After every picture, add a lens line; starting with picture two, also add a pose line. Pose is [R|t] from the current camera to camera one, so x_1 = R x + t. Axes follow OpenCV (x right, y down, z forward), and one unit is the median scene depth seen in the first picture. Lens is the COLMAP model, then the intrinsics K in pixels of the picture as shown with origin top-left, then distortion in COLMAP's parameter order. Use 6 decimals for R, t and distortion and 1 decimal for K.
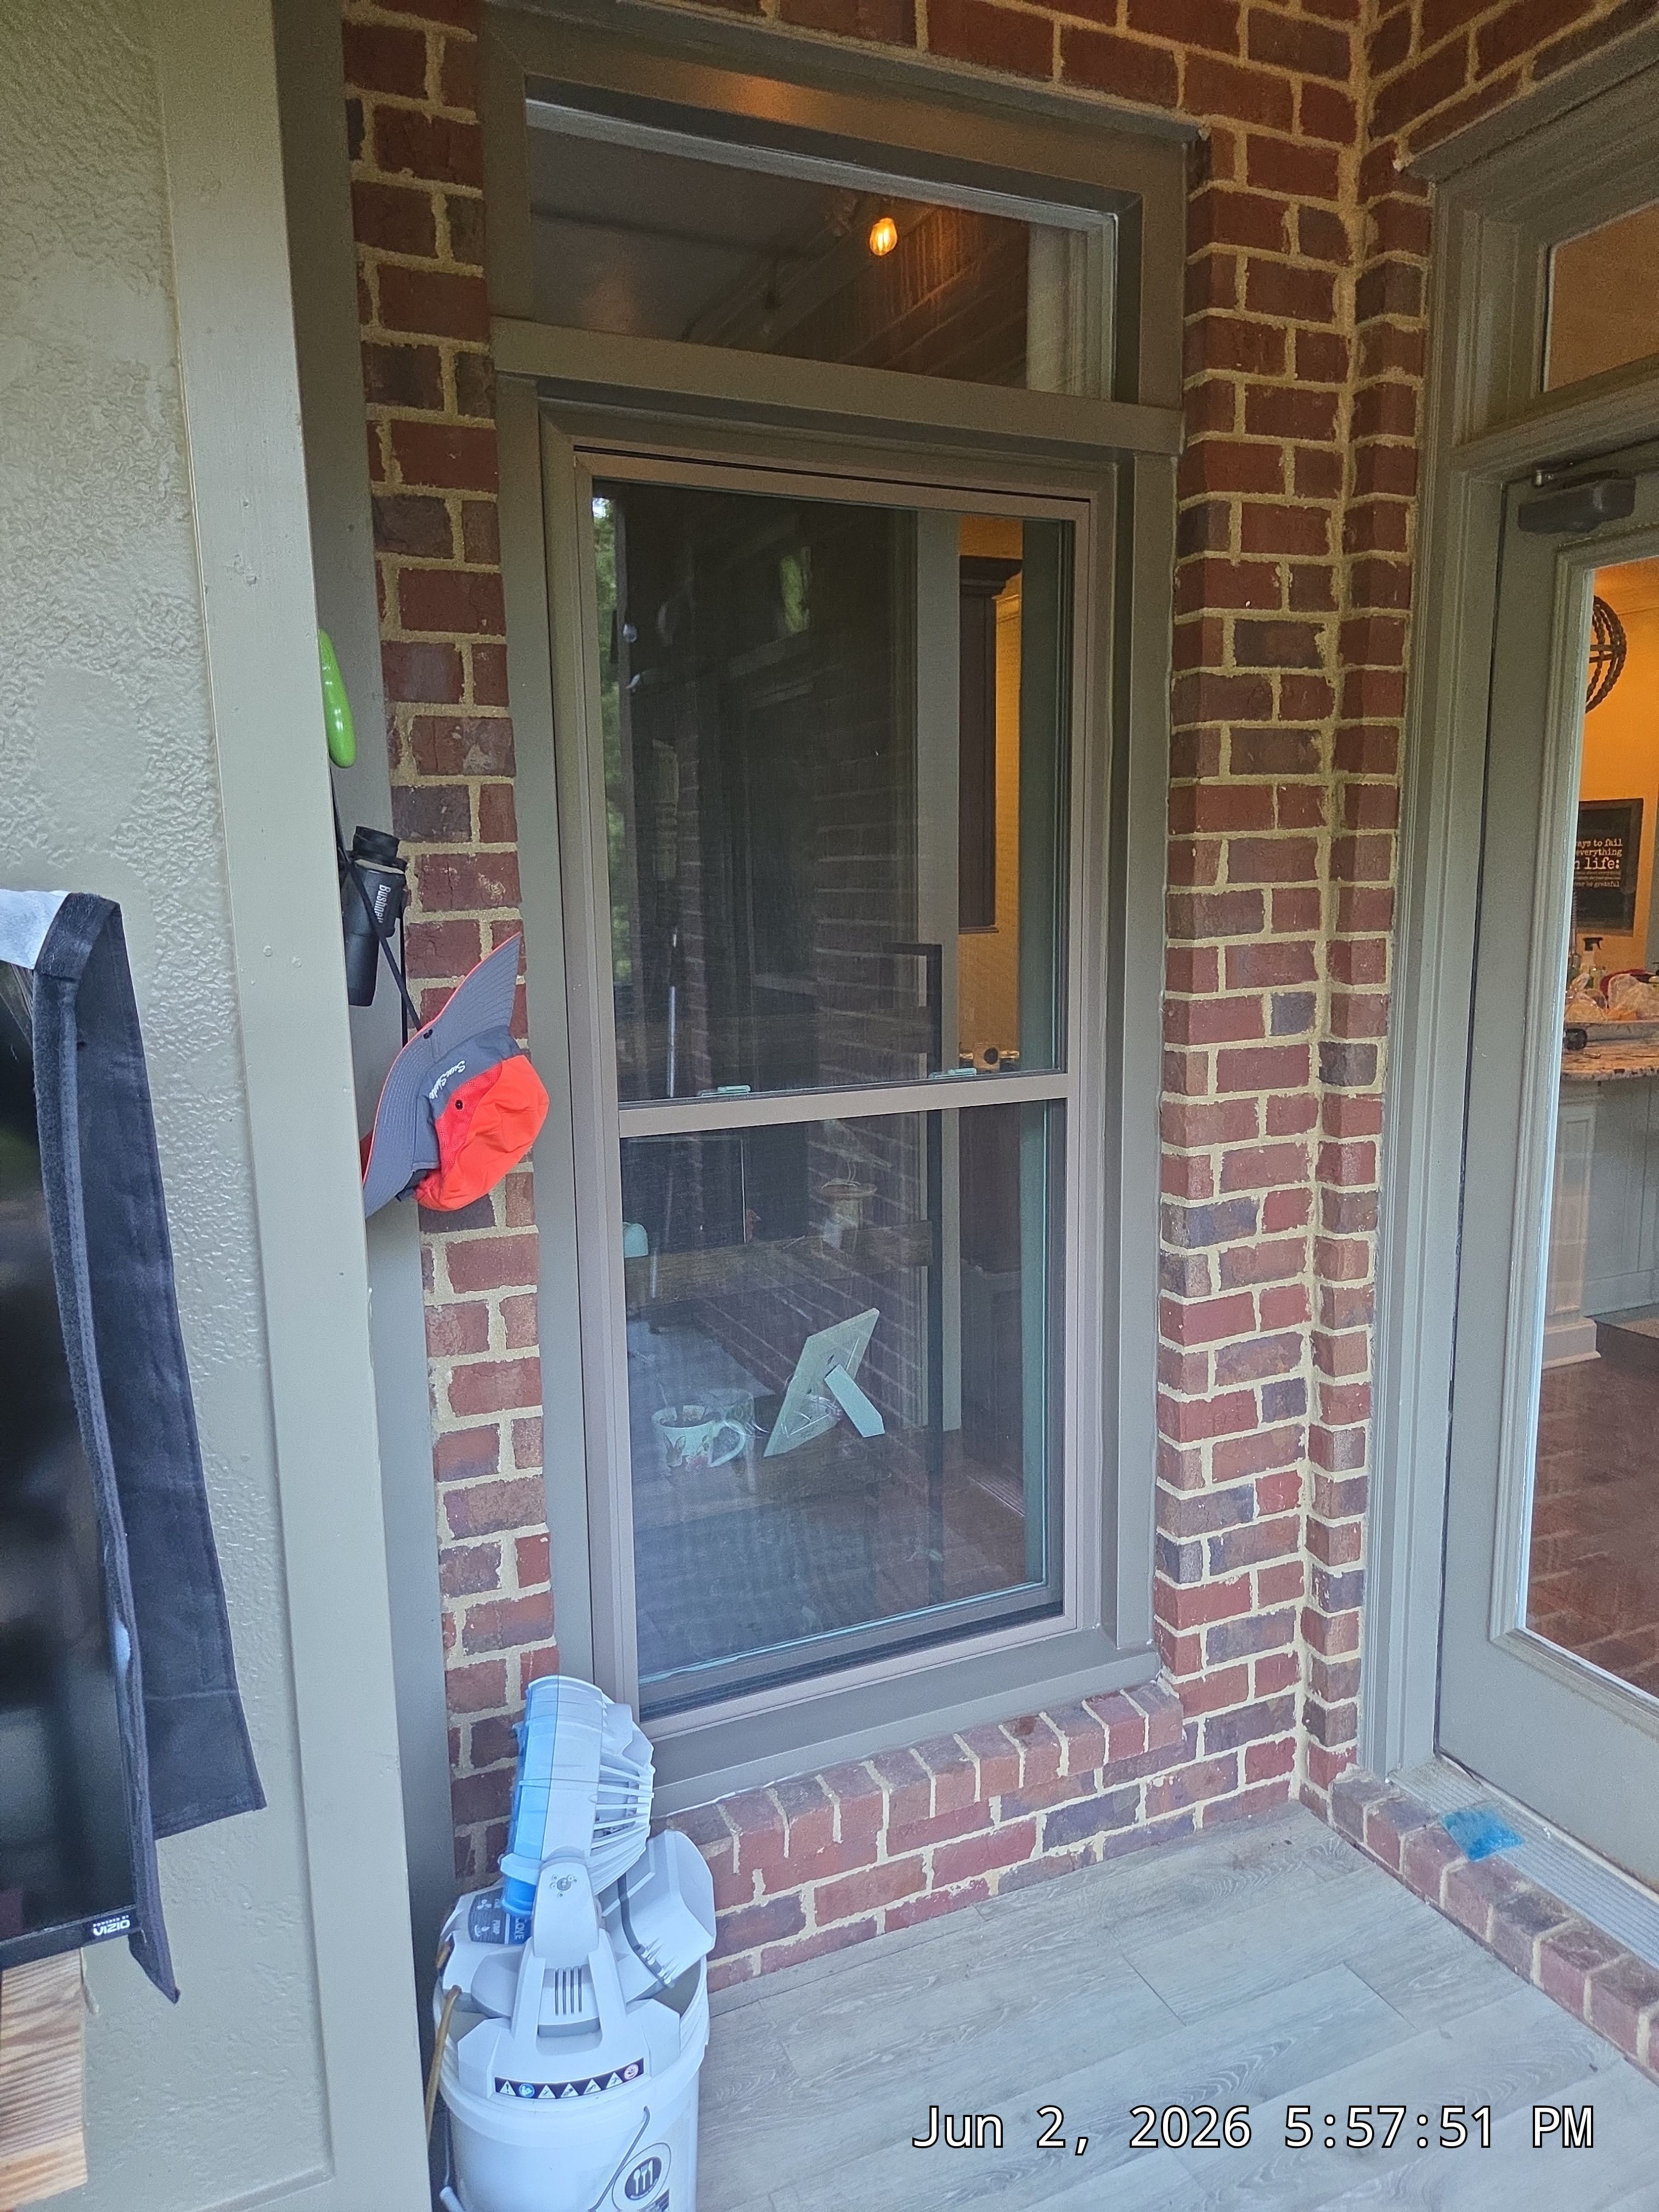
lens RADIAL K [[1479.0, 0, 809.5], [0, 1479.0, 1114.5], [0, 0, 1]] dist [0.064756, -0.058782]
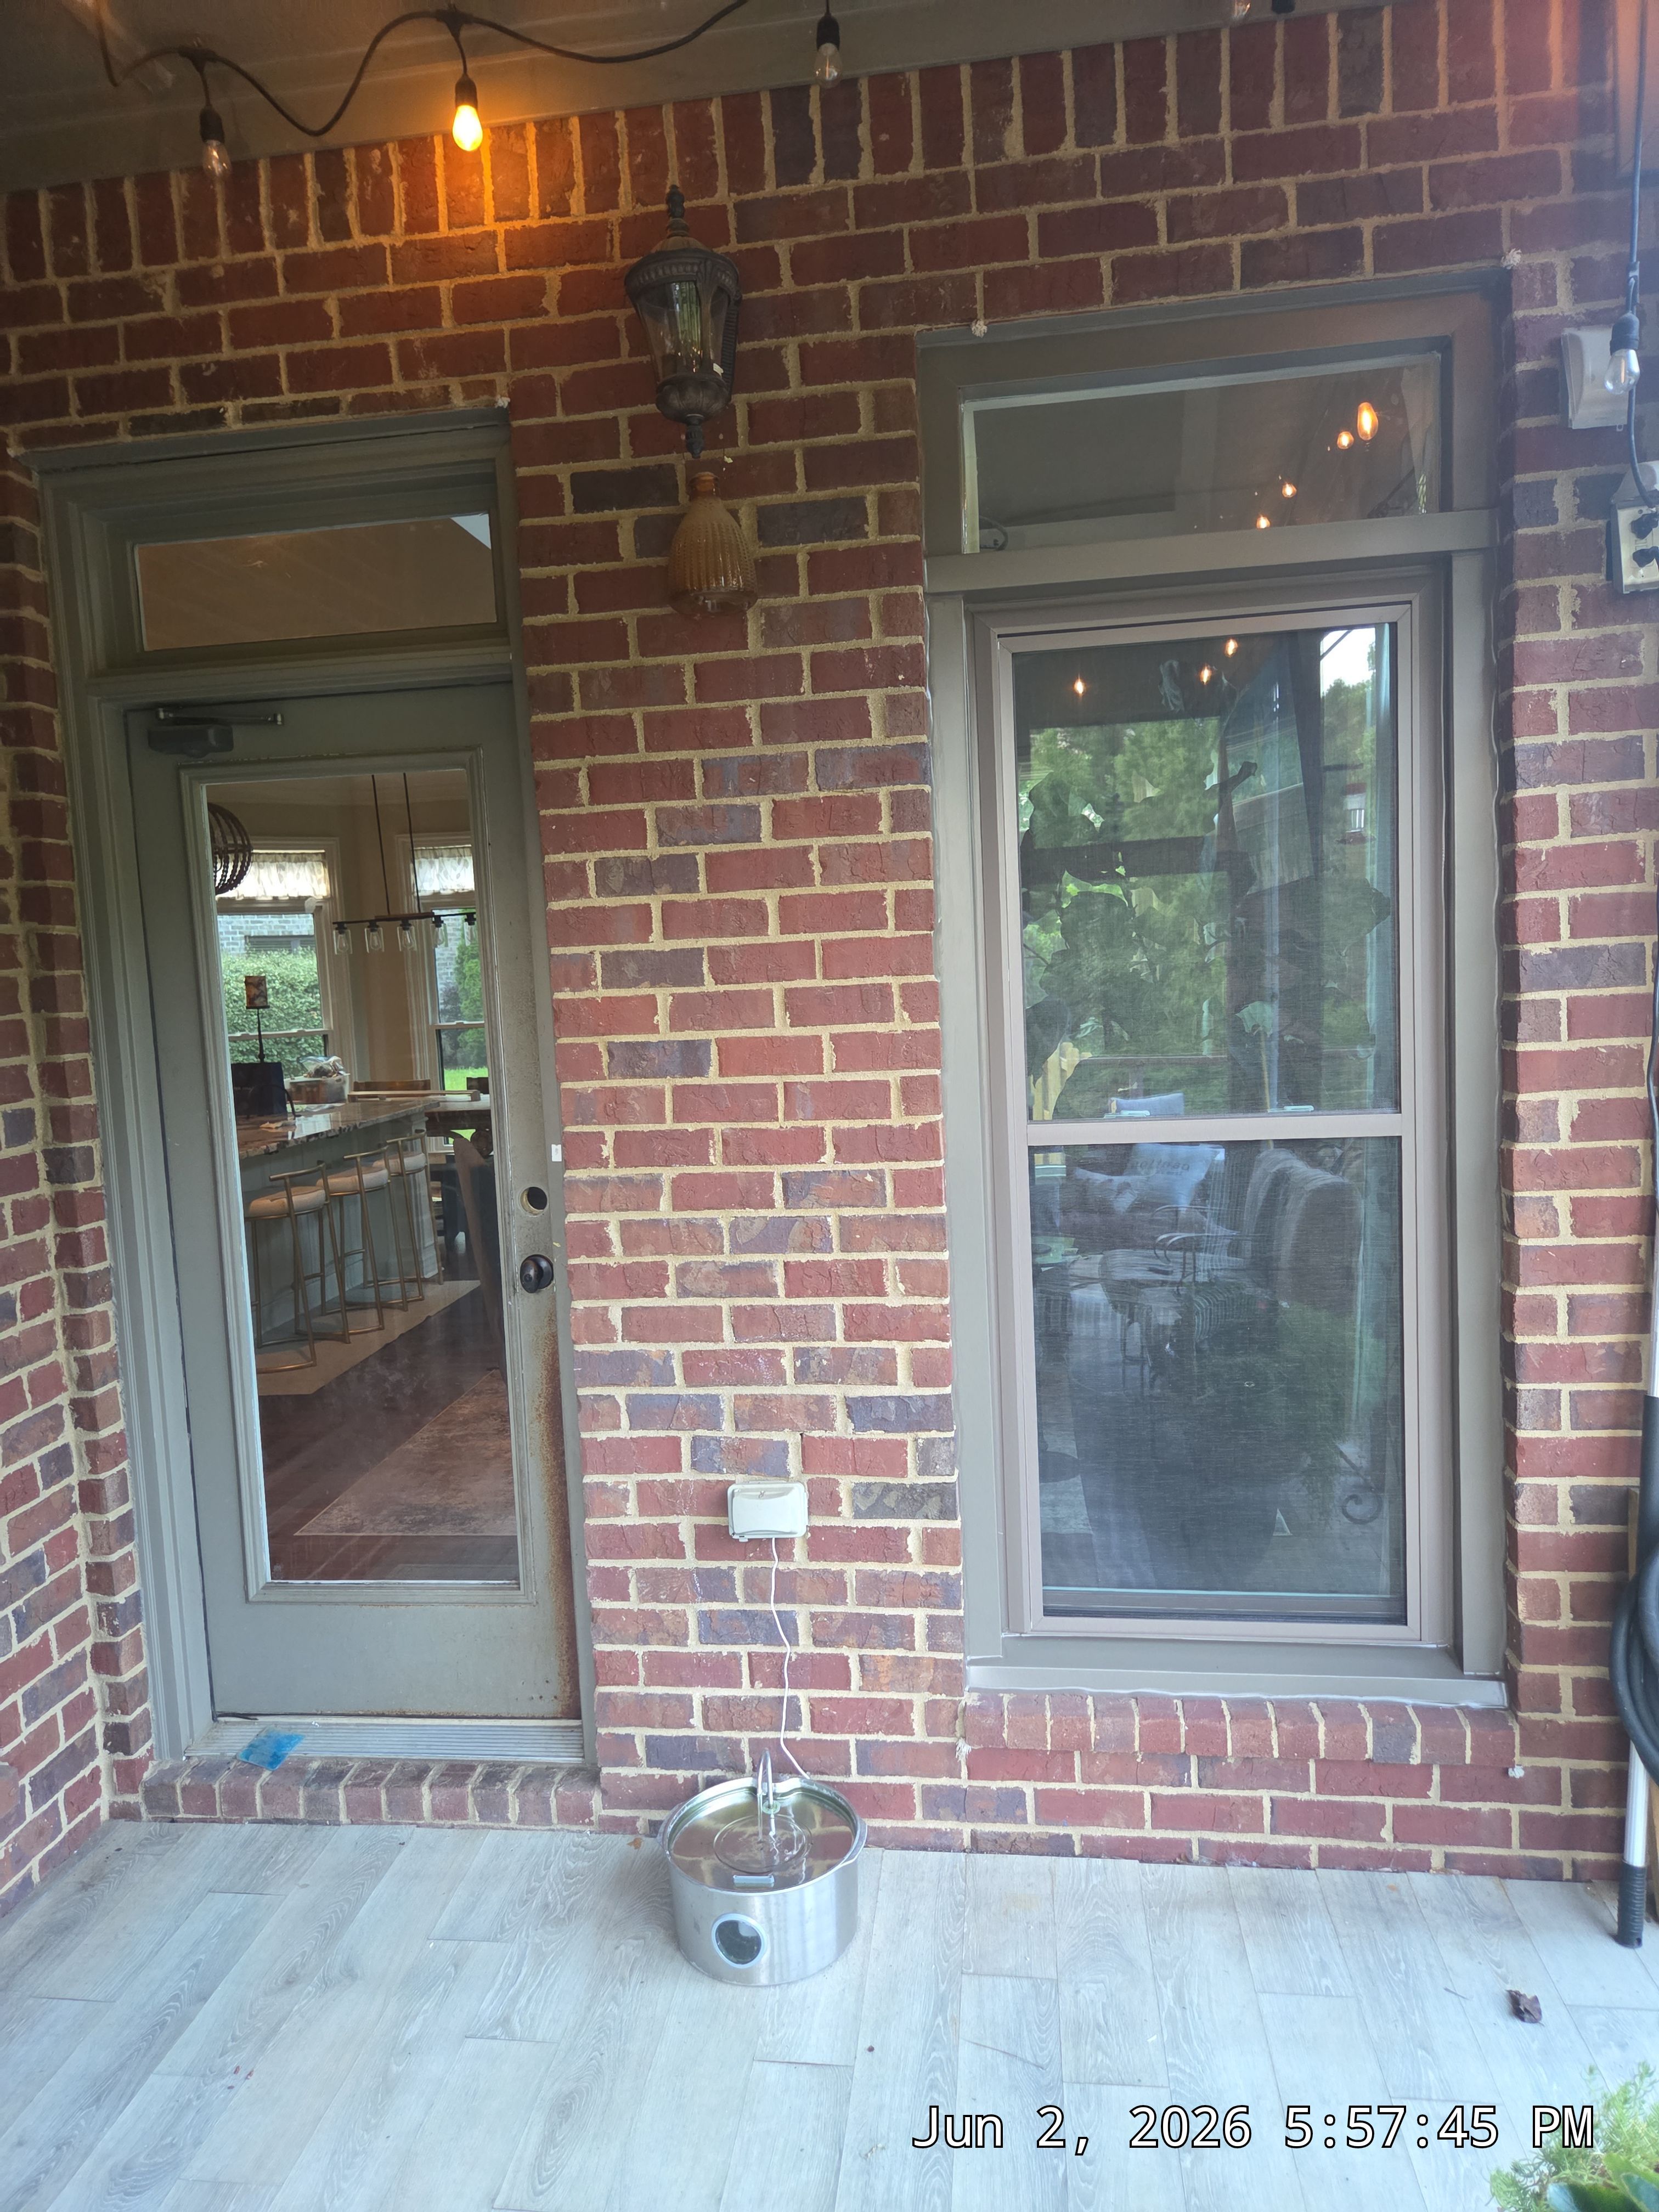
lens RADIAL K [[1479.0, 0, 809.5], [0, 1479.0, 1114.5], [0, 0, 1]] dist [0.064756, -0.058782]
pose [[0.527617, -0.091447, 0.844546, -0.322289], [0.173401, 0.984850, -0.001690, 0.029604], [-0.831596, 0.147337, 0.535481, -0.129995]]
